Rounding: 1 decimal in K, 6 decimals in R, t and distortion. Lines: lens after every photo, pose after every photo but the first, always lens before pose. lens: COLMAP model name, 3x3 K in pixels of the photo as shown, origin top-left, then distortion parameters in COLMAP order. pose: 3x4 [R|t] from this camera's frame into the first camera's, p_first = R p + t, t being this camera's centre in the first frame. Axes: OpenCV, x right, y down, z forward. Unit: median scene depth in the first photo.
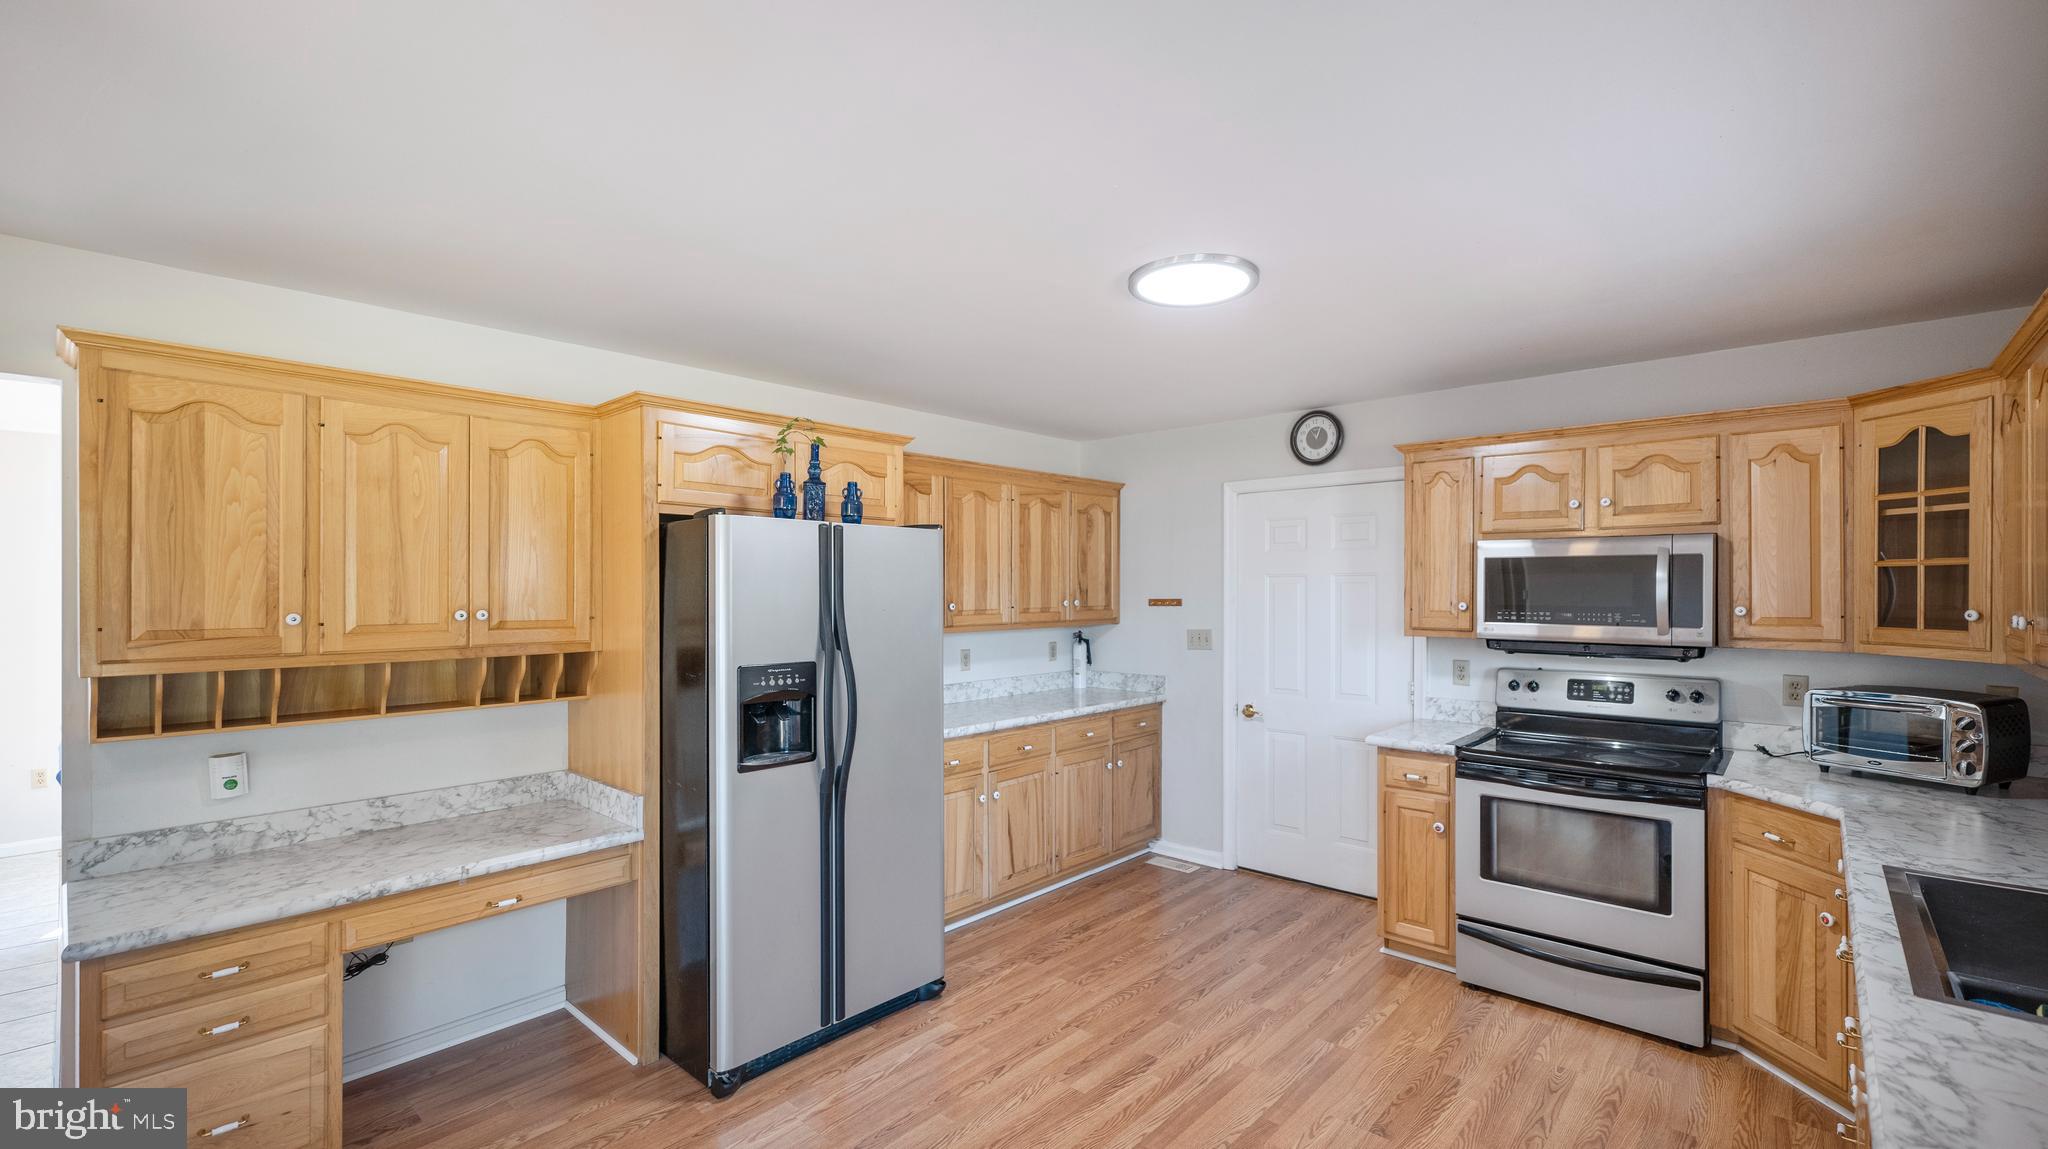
lens RADIAL K [[868.7, 0, 1020.8], [0, 868.7, 588.0], [0, 0, 1]] dist [0.000960, -0.000062]
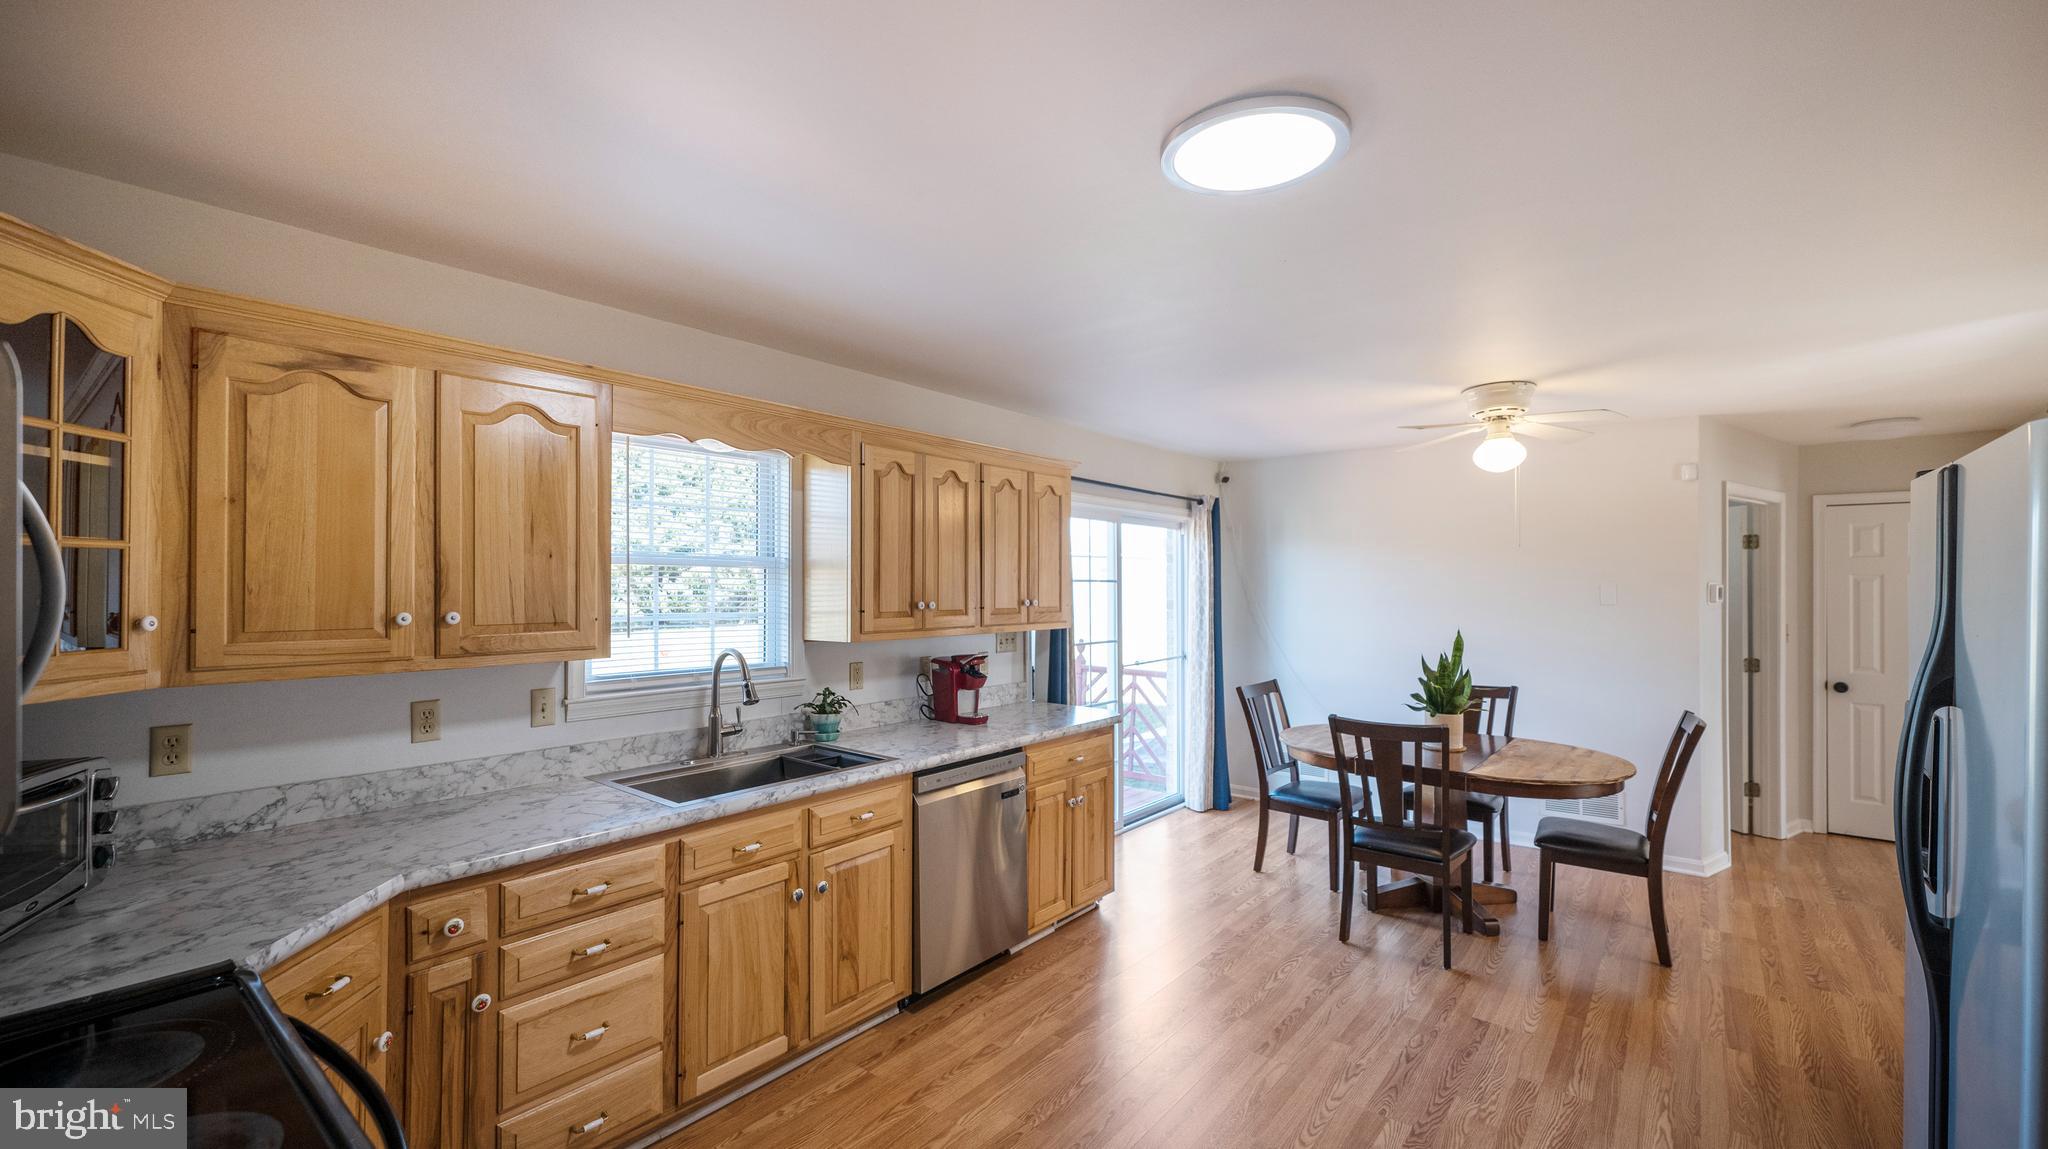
lens RADIAL K [[837.1, 0, 1019.4], [0, 837.1, 580.6], [0, 0, 1]] dist [0.005067, -0.000872]
pose [[-0.998752, -0.003611, -0.049822, 0.364280], [-0.003414, 0.999986, -0.004025, -0.002868], [0.049836, -0.003849, -0.998750, 1.446283]]
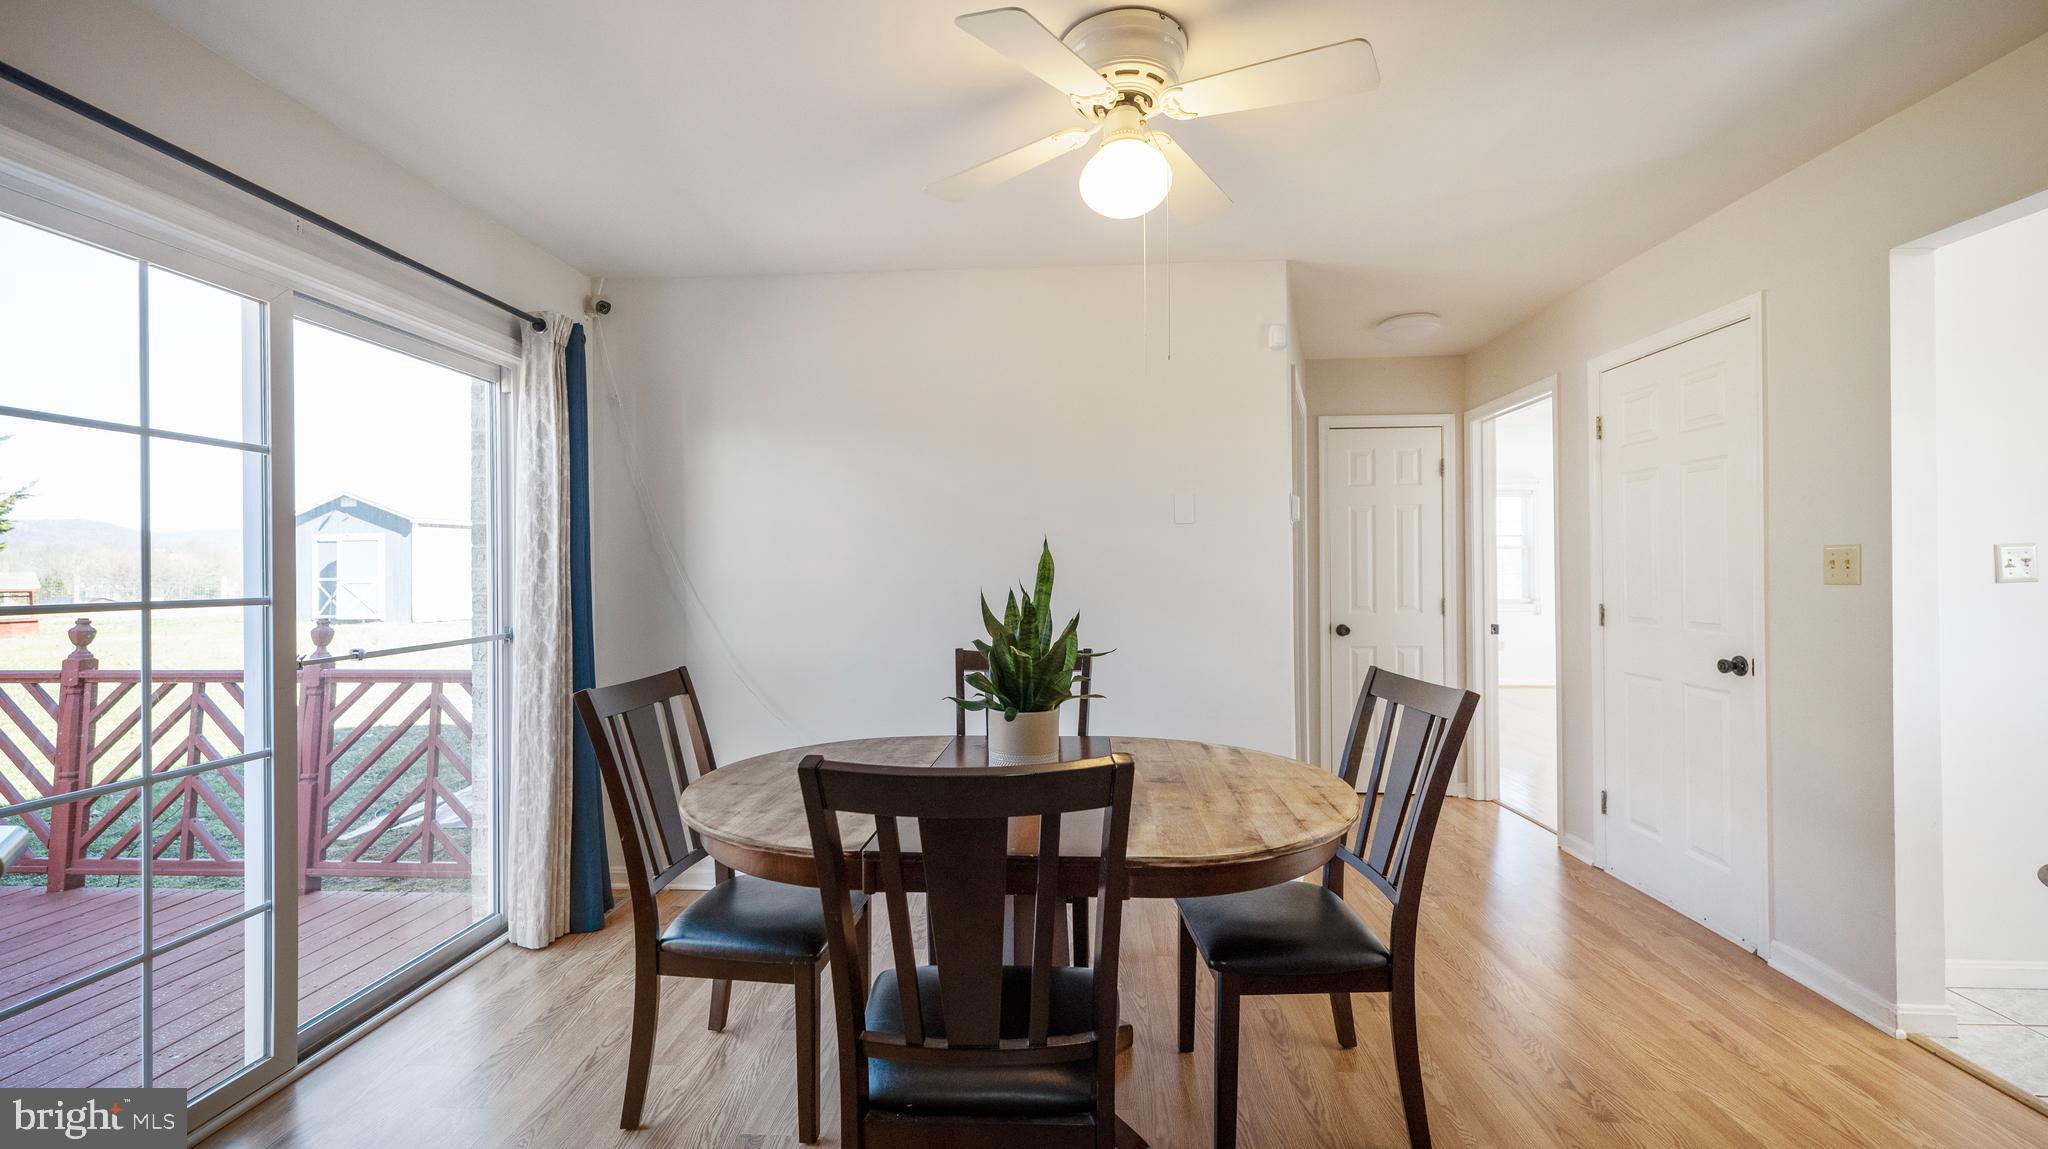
lens RADIAL K [[837.1, 0, 1022.3], [0, 837.1, 572.8], [0, 0, 1]] dist [0.005067, -0.000872]
pose [[-0.778015, 0.003222, -0.628237, 0.026107], [0.005143, 0.999986, -0.001241, 0.096951], [0.628224, -0.004196, -0.778021, 0.637809]]
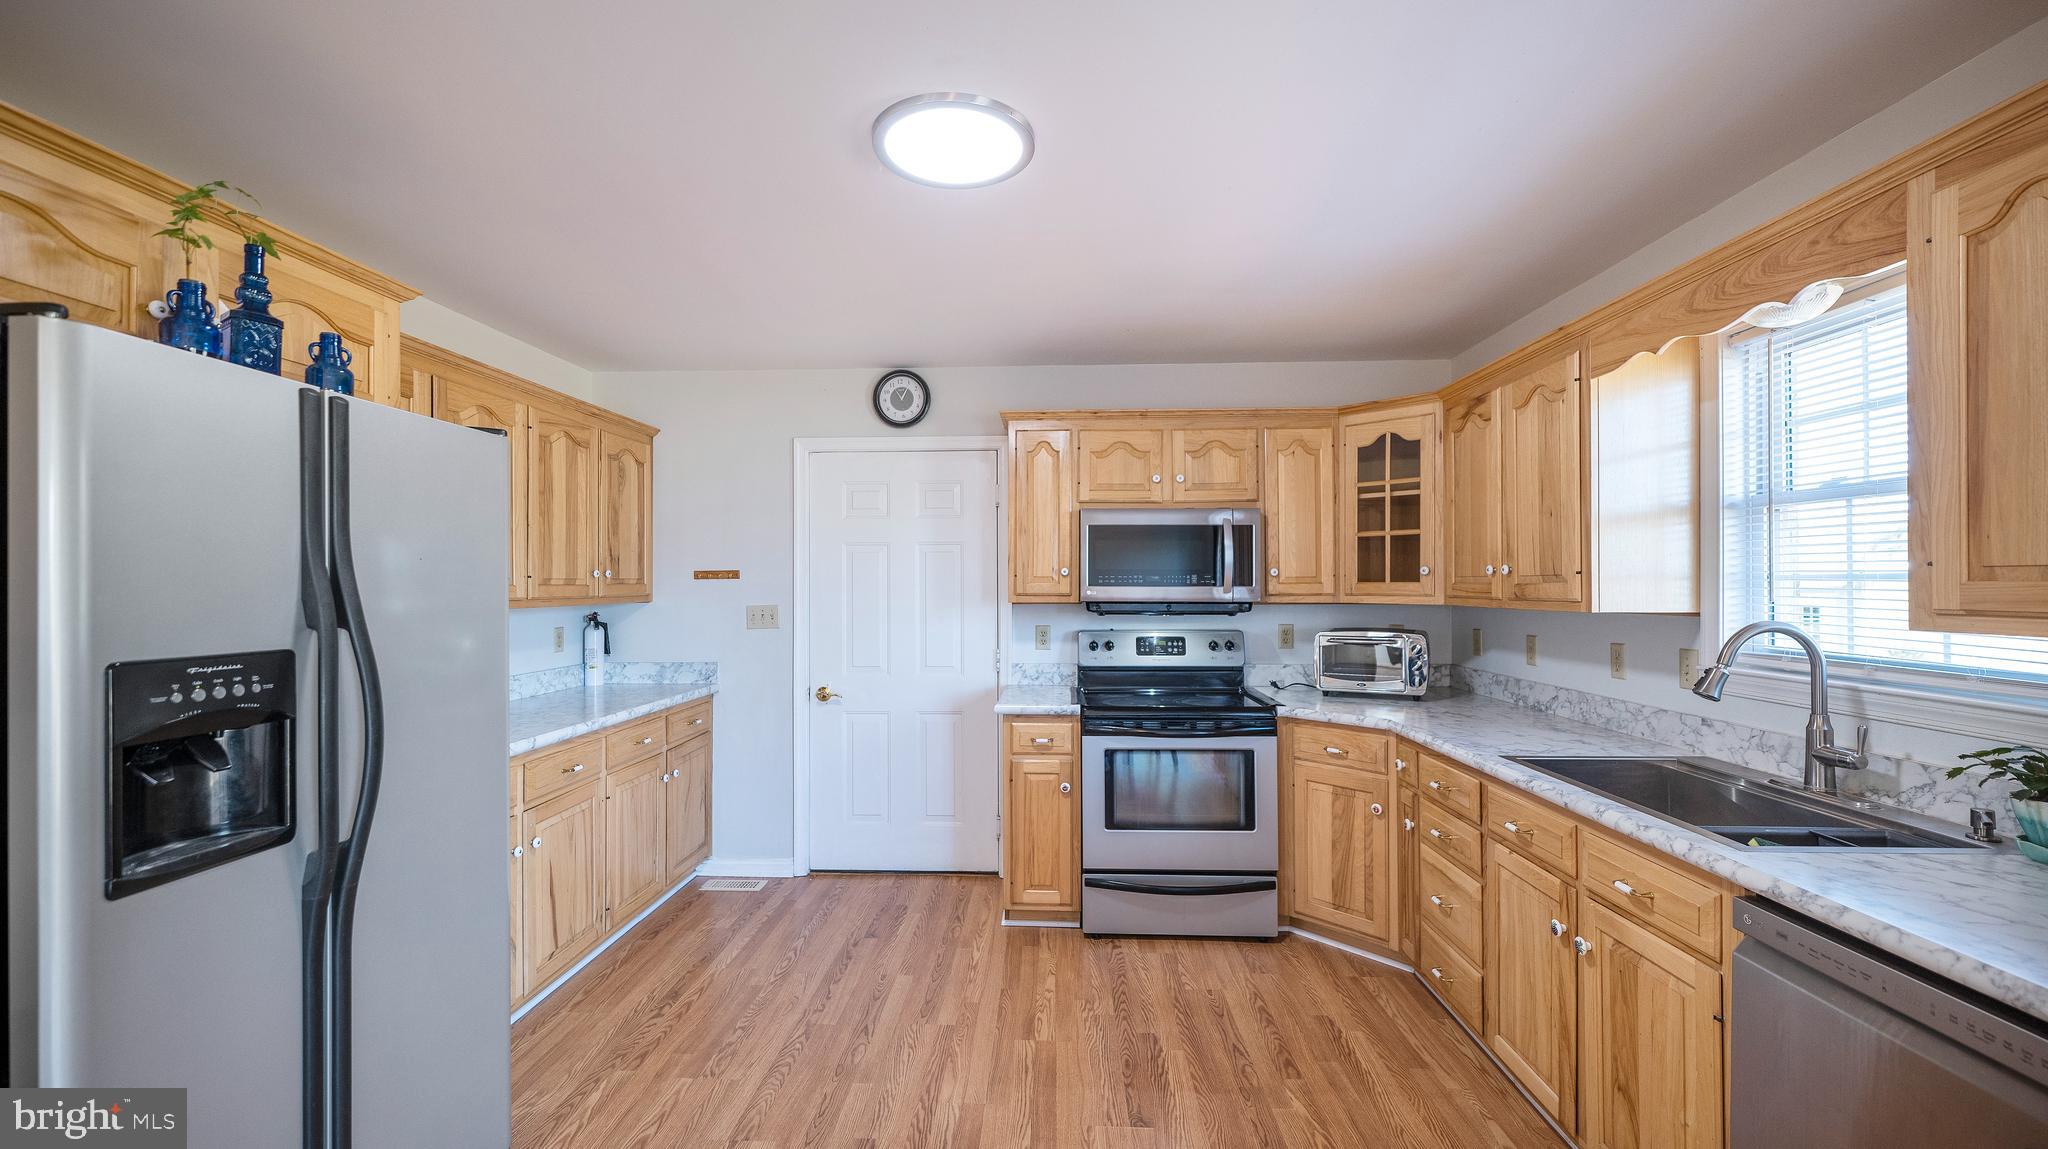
lens RADIAL K [[837.1, 0, 1017.3], [0, 837.1, 578.2], [0, 0, 1]] dist [0.005067, -0.000872]
pose [[0.773289, 0.003662, 0.634043, -0.211068], [0.001062, 0.999974, -0.007071, 0.044312], [-0.634053, 0.006141, 0.773265, 0.322590]]
